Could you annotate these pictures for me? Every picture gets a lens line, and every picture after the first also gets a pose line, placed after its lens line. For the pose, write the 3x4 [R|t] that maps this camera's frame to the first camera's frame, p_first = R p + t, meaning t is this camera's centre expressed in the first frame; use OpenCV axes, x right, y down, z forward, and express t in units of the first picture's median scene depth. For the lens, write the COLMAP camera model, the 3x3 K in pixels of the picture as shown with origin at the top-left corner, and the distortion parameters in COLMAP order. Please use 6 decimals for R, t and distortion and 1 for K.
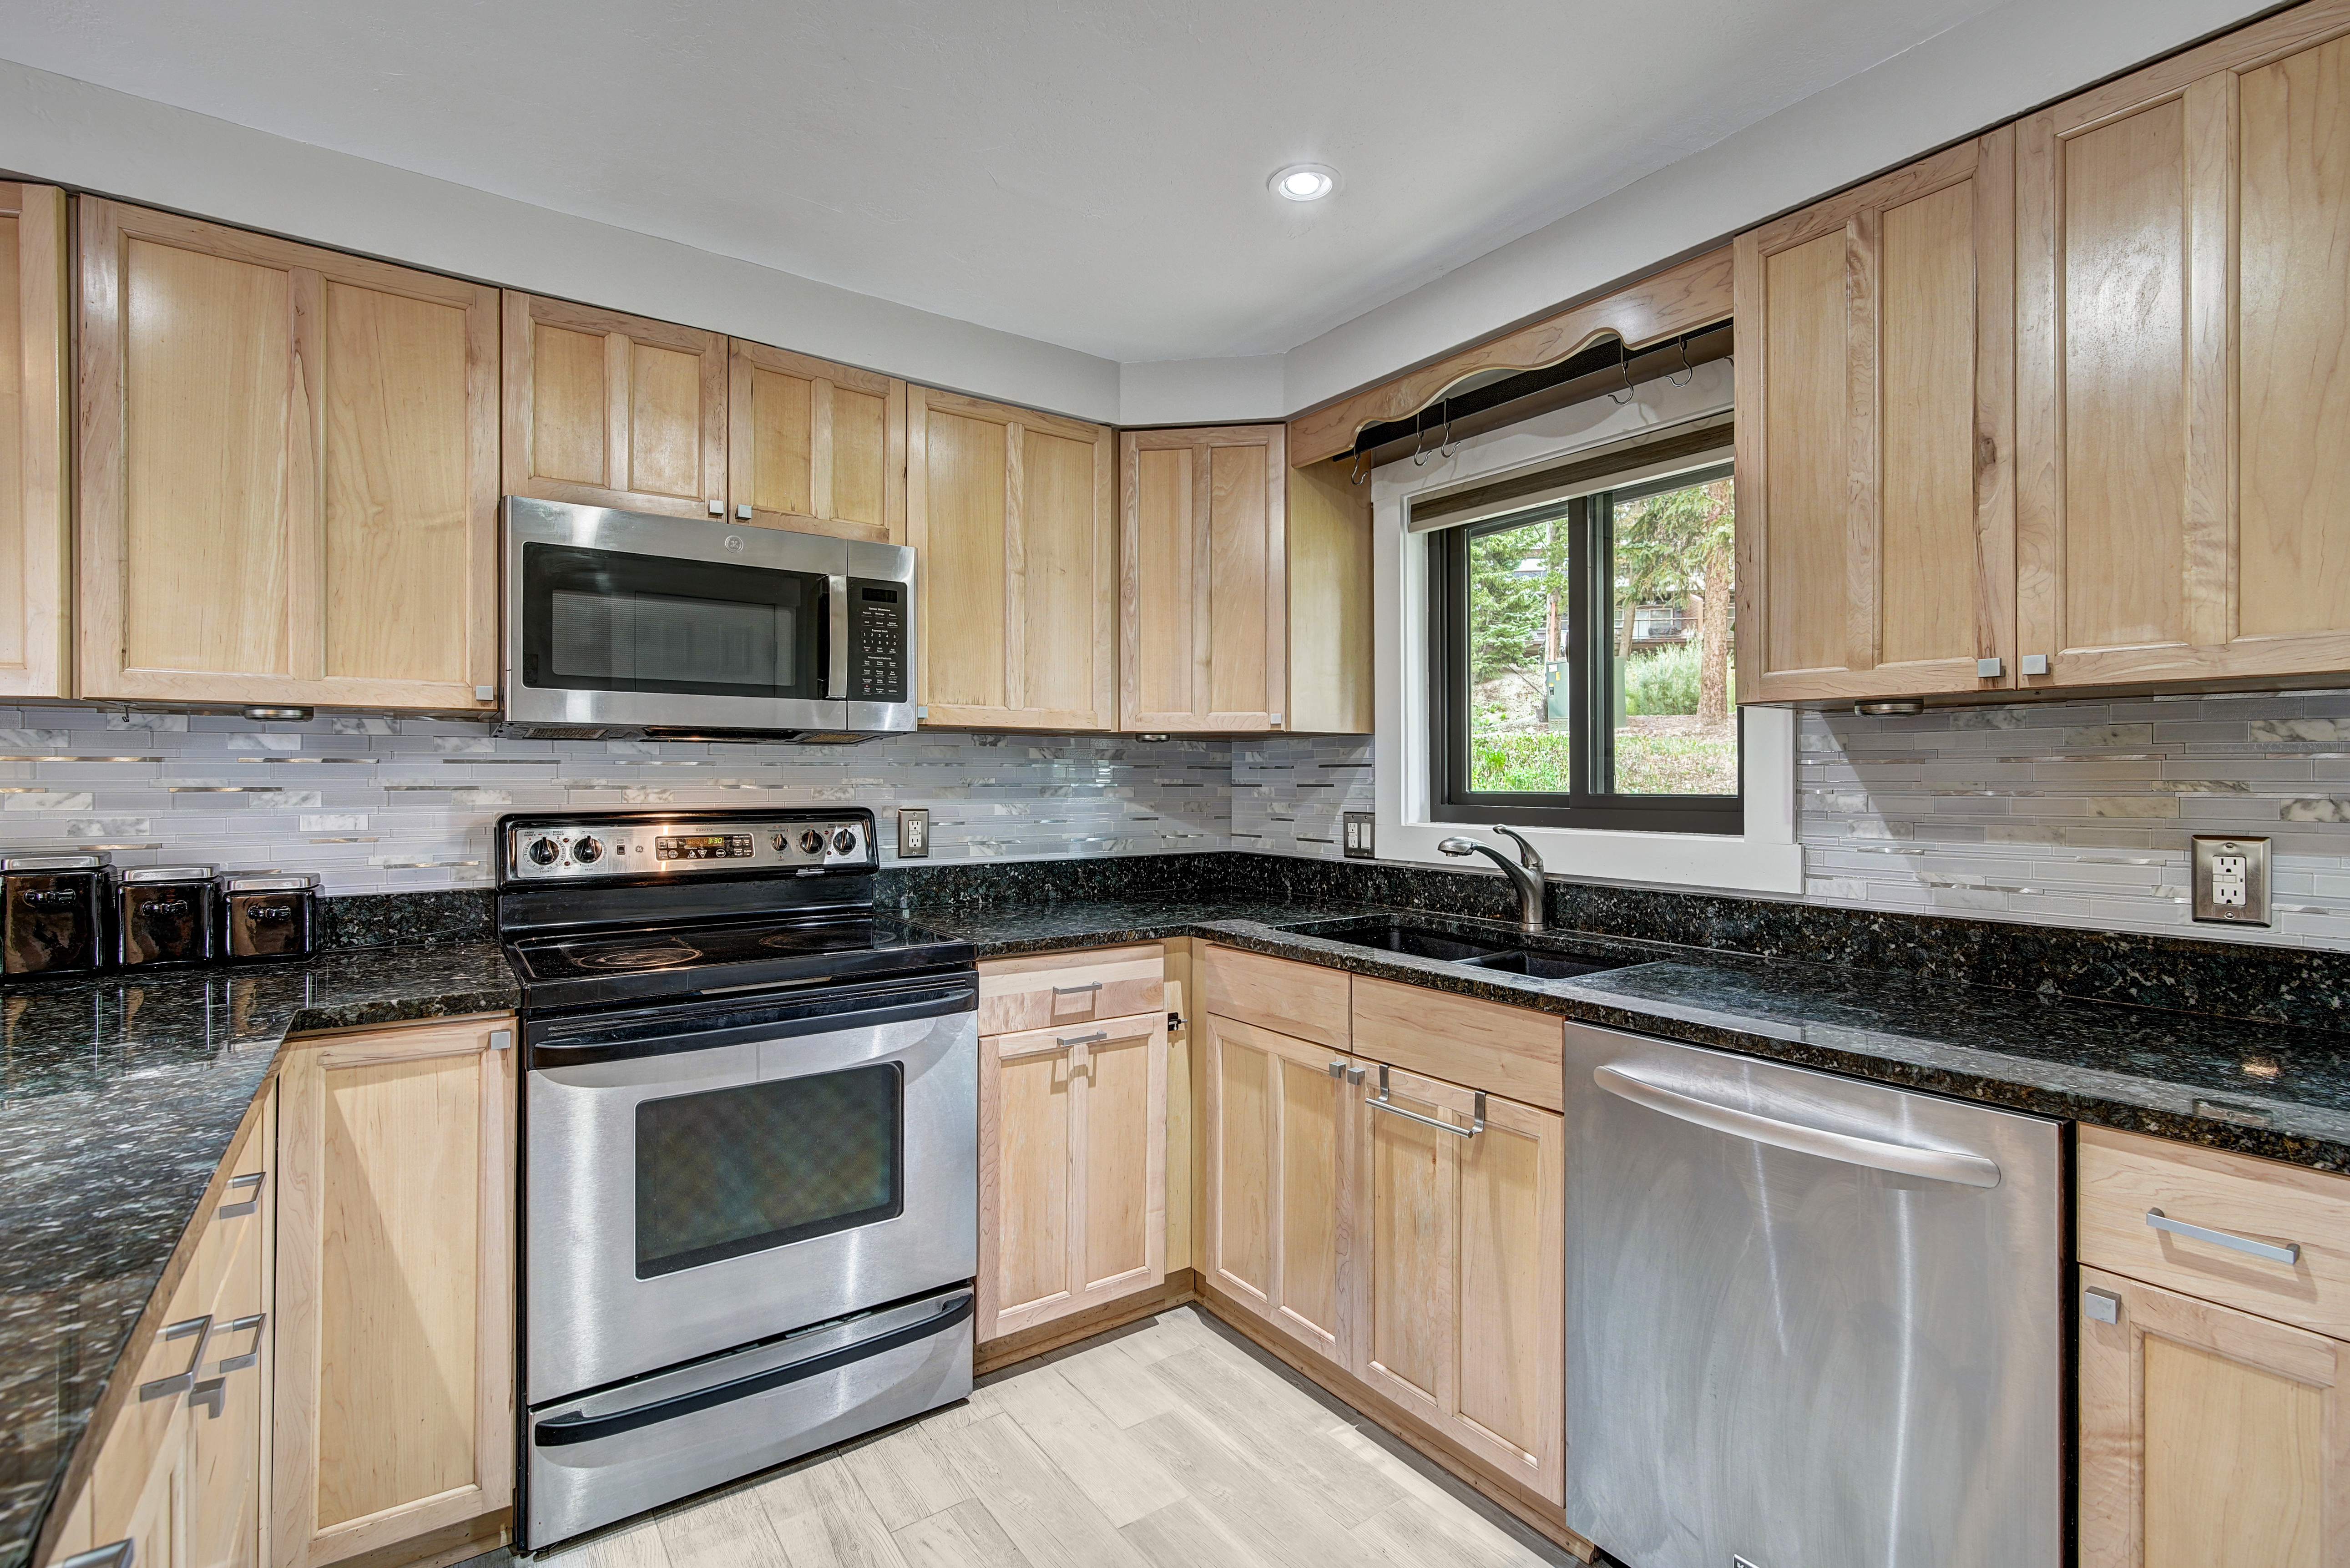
lens RADIAL K [[1064.5, 0, 1183.1], [0, 1064.5, 782.0], [0, 0, 1]] dist [-0.007950, 0.002567]
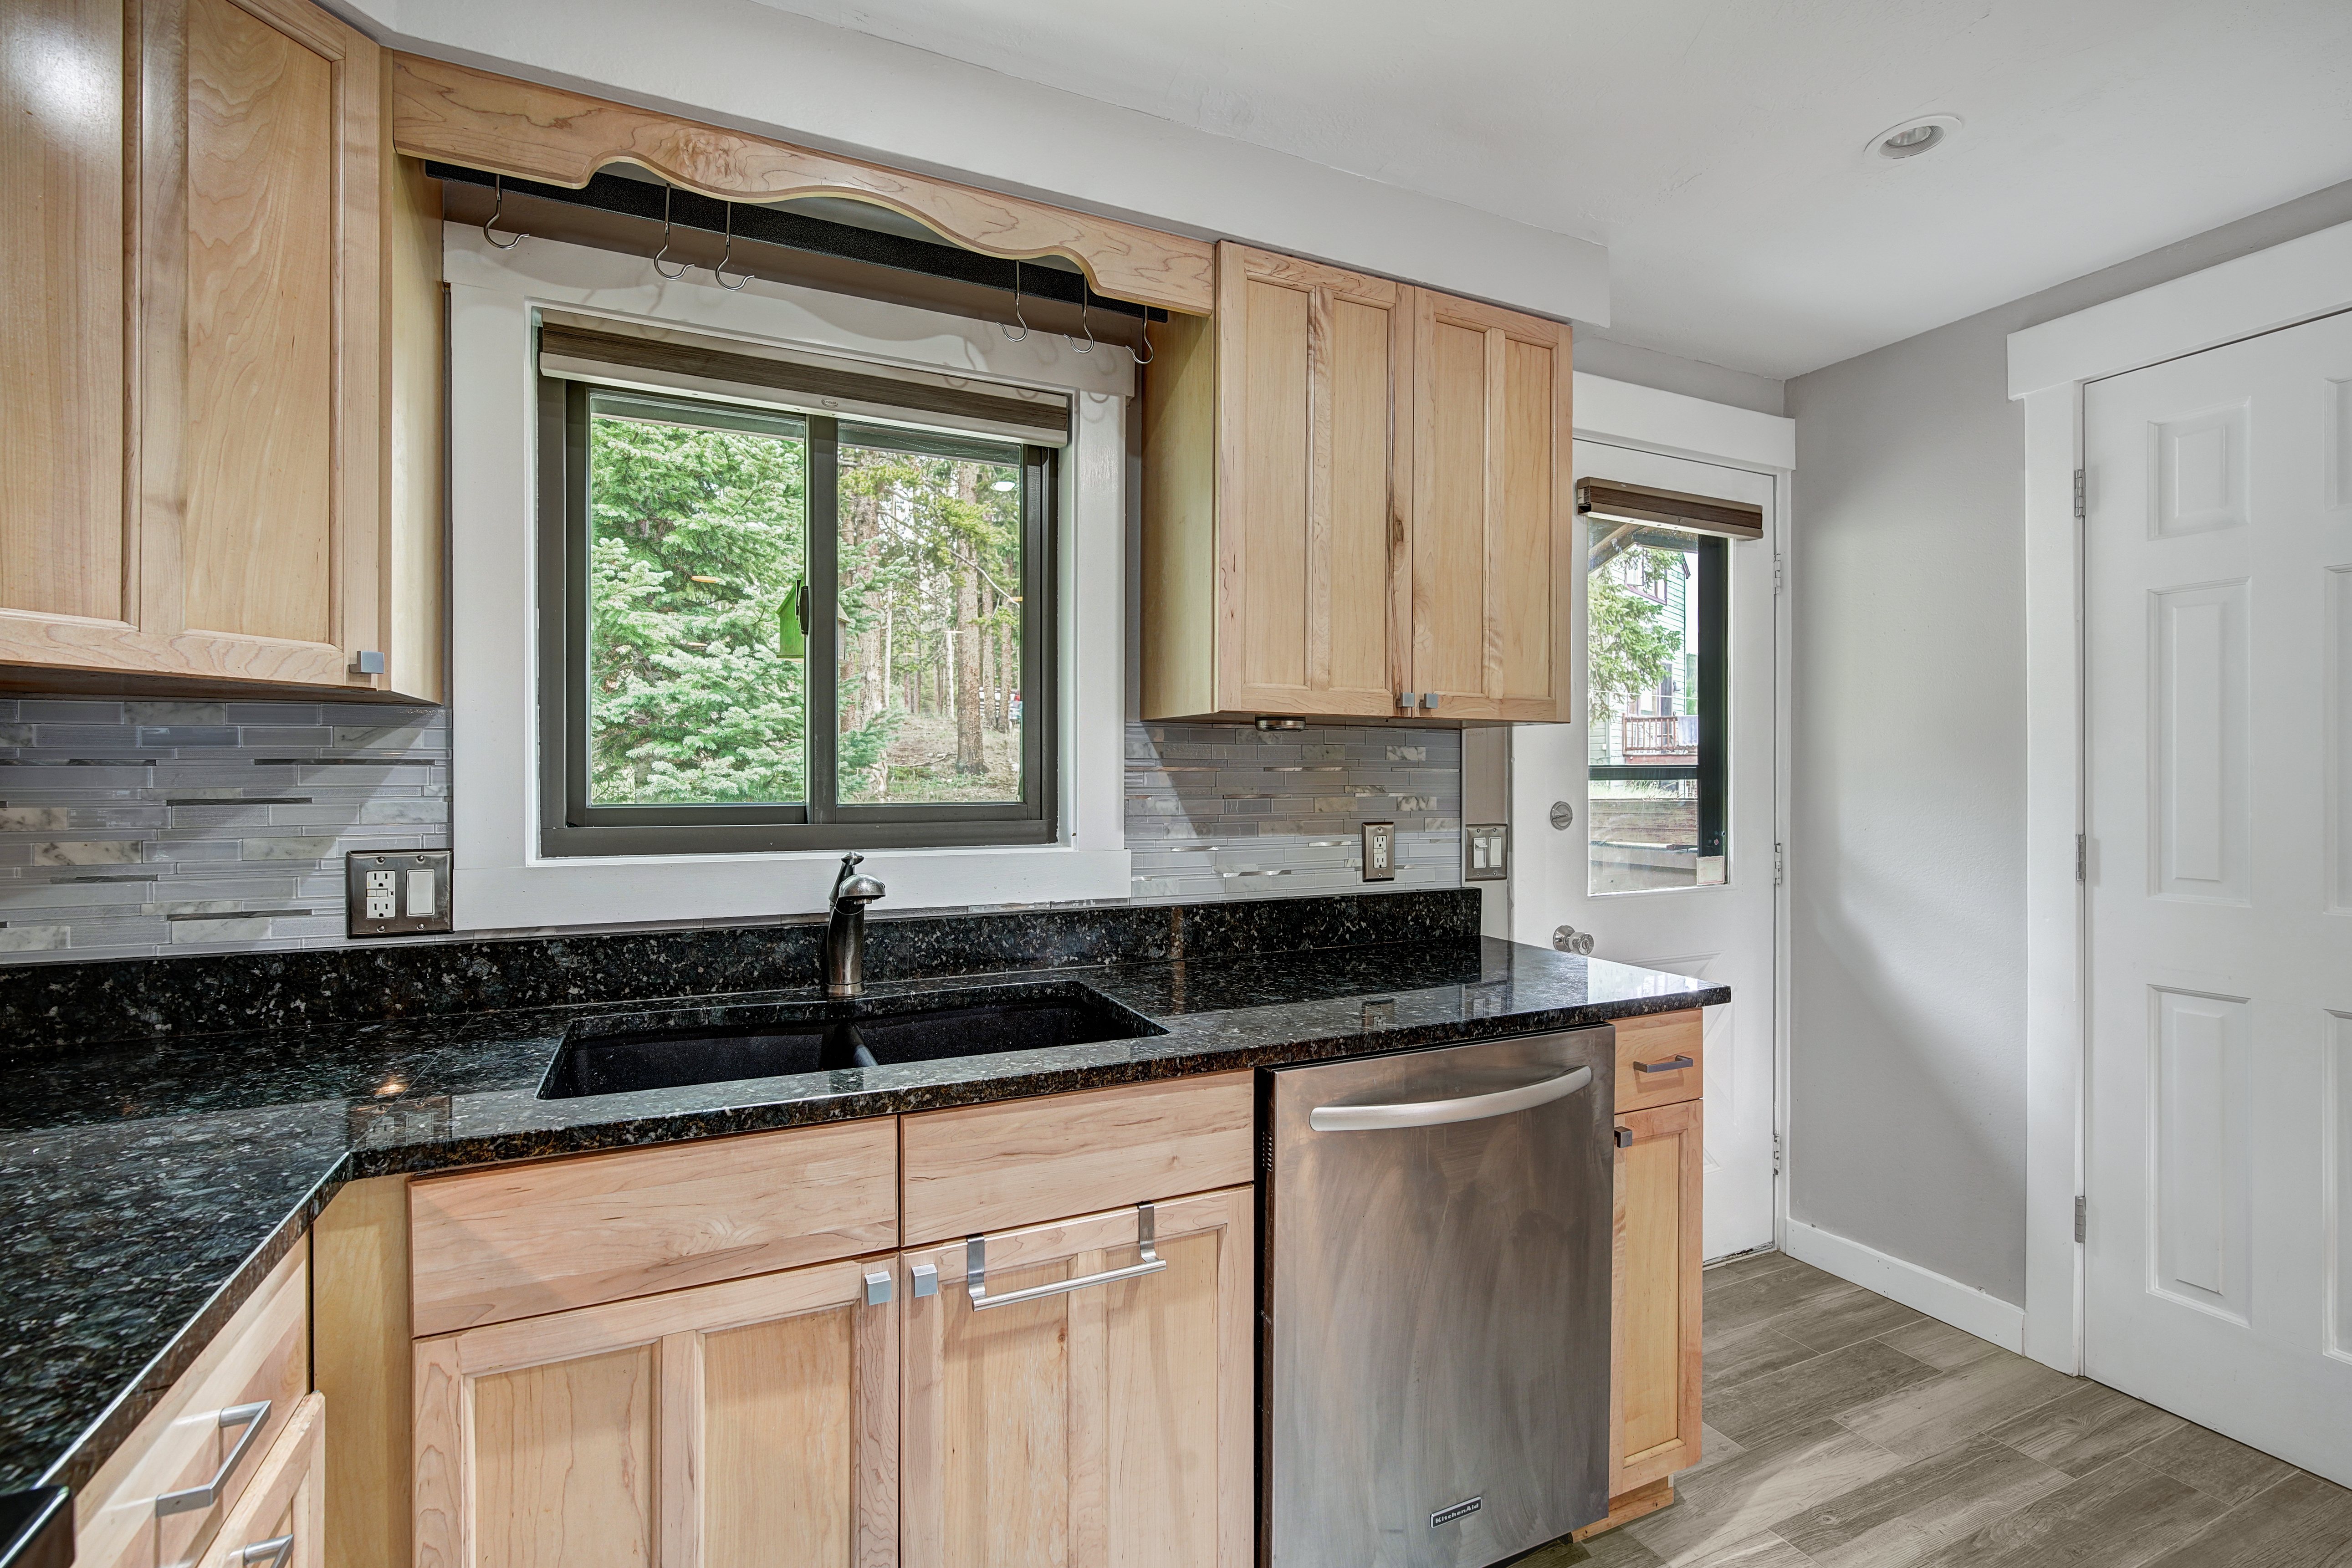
lens RADIAL K [[1065.3, 0, 1182.5], [0, 1065.3, 779.0], [0, 0, 1]] dist [-0.007950, 0.002567]
pose [[0.185815, -0.005320, 0.982570, -0.381744], [0.000708, 0.999986, 0.005281, -0.012644], [-0.982585, -0.000285, 0.185816, 0.695220]]
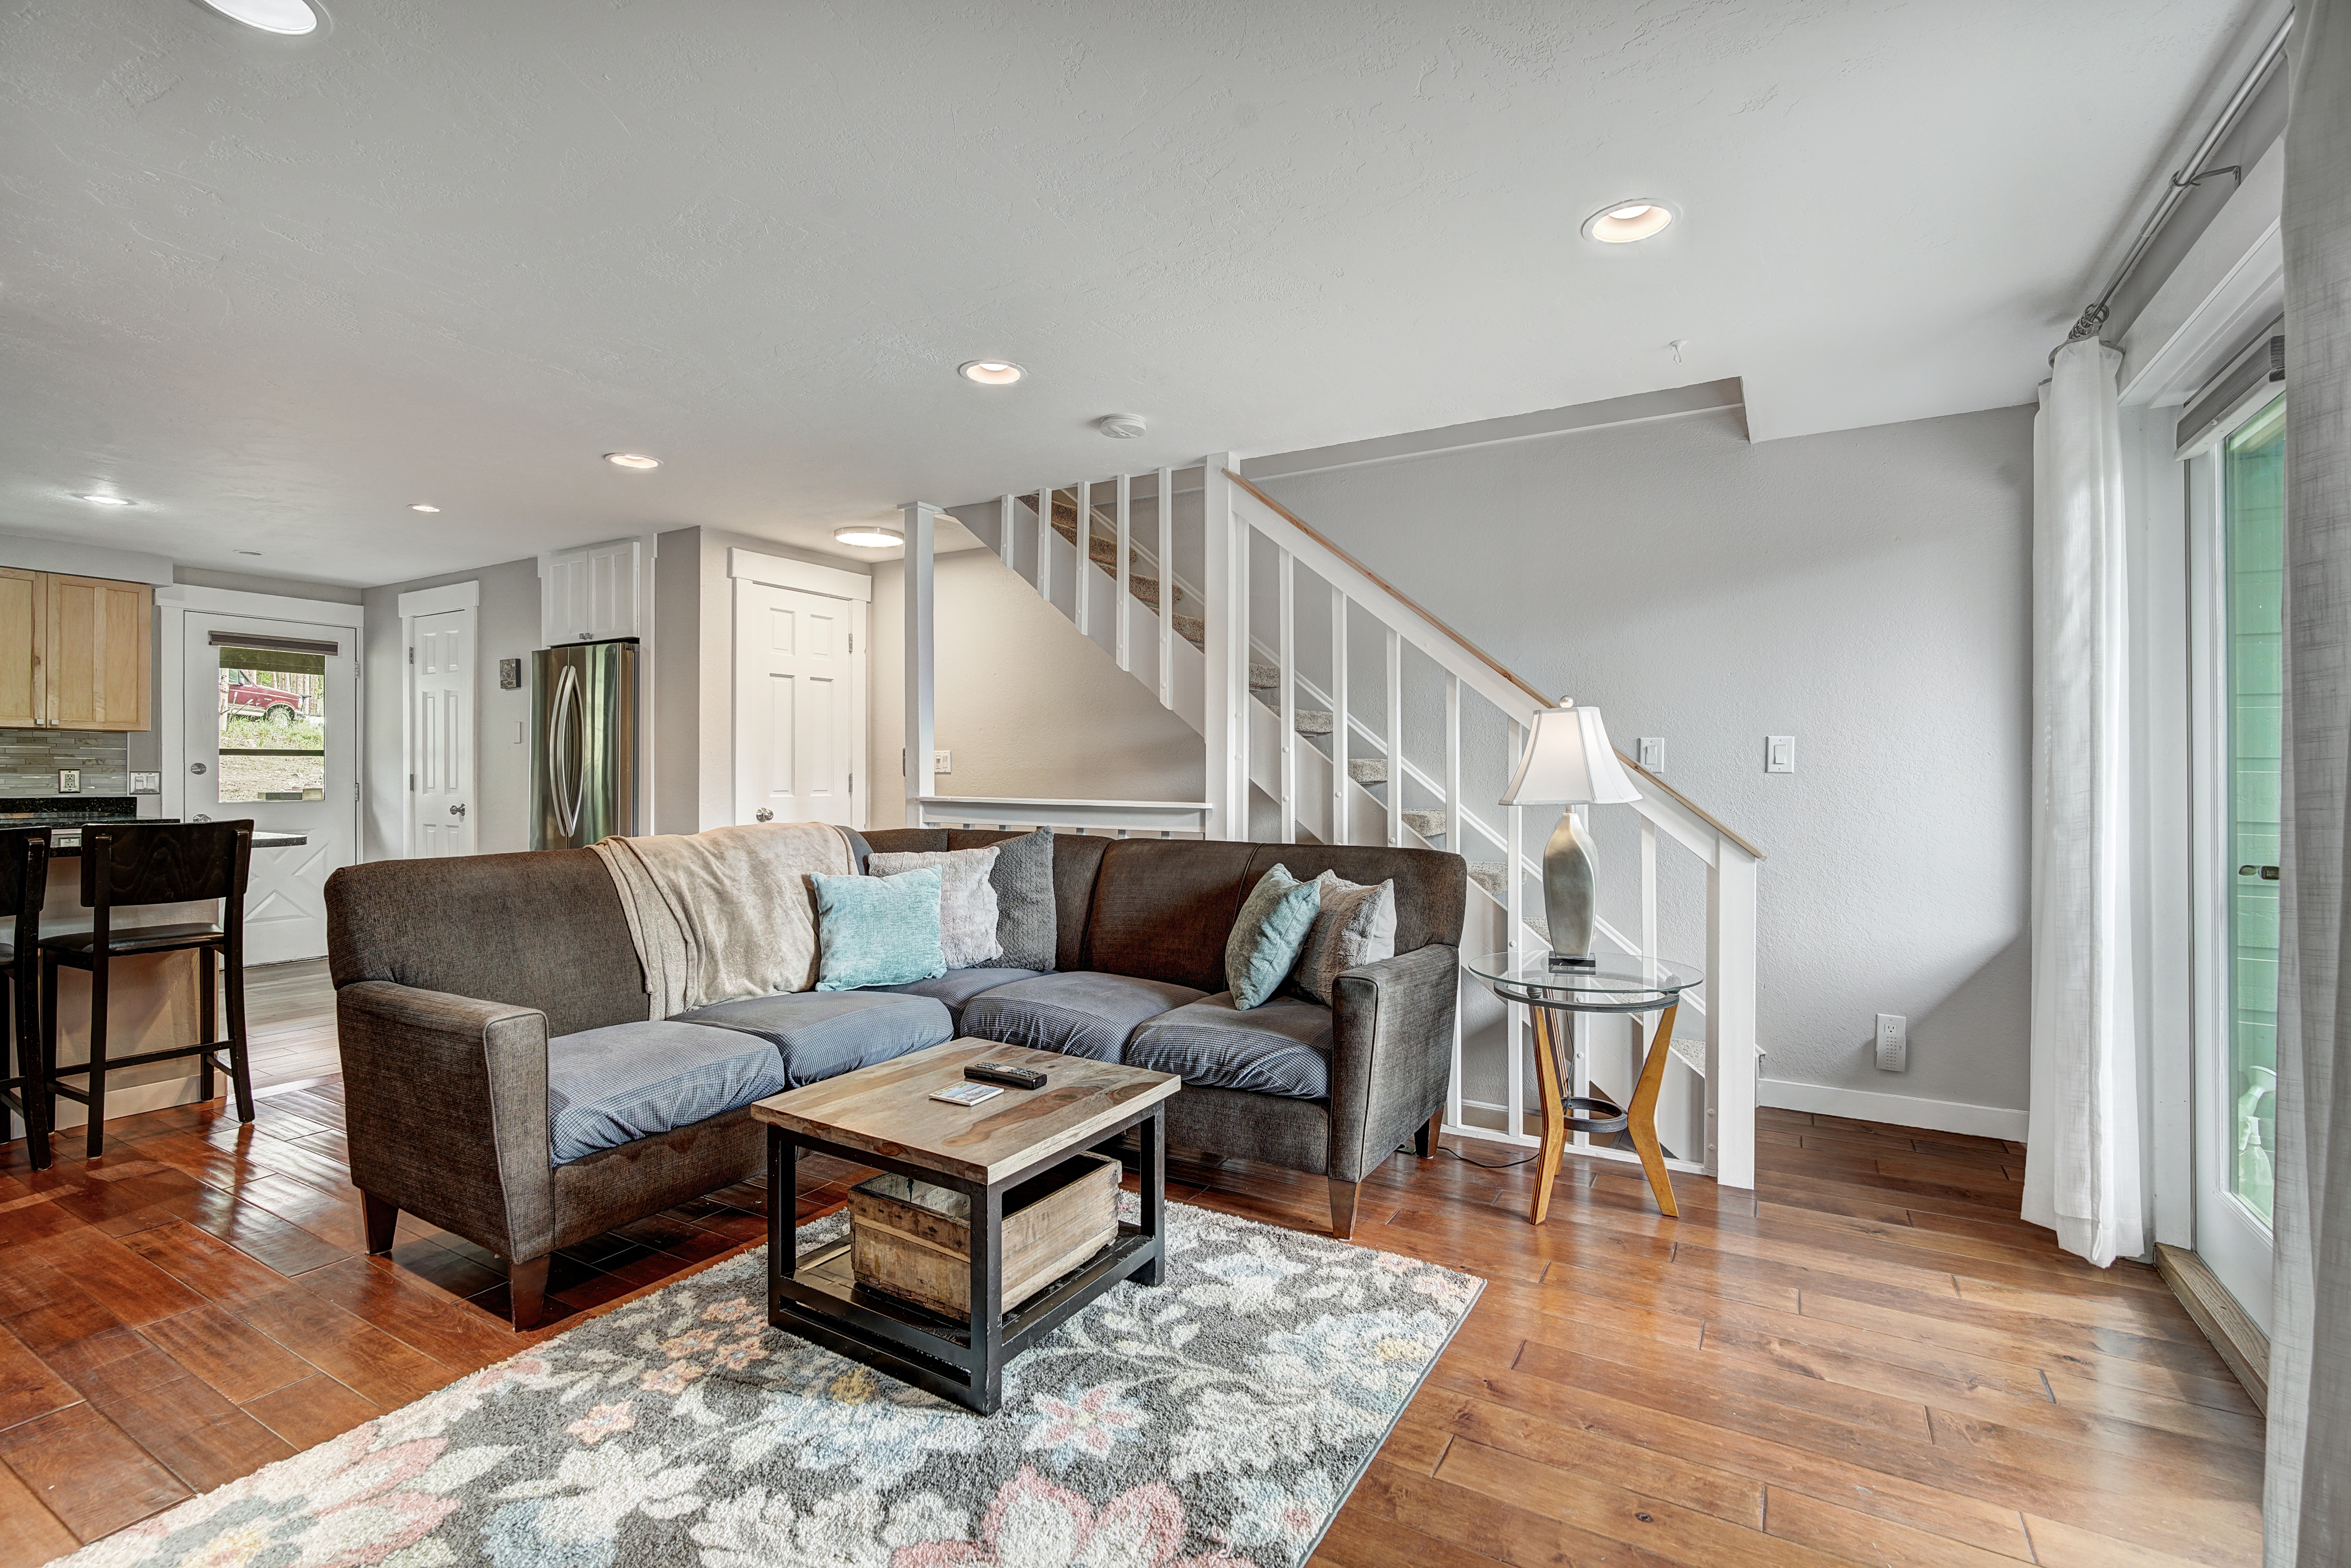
lens RADIAL K [[1064.9, 0, 1178.0], [0, 1064.9, 796.4], [0, 0, 1]] dist [-0.007950, 0.002567]
pose [[-0.406102, -0.015276, 0.913700, -2.761290], [0.000971, 0.999852, 0.017148, 0.059444], [-0.913827, 0.007851, -0.406027, -0.716271]]
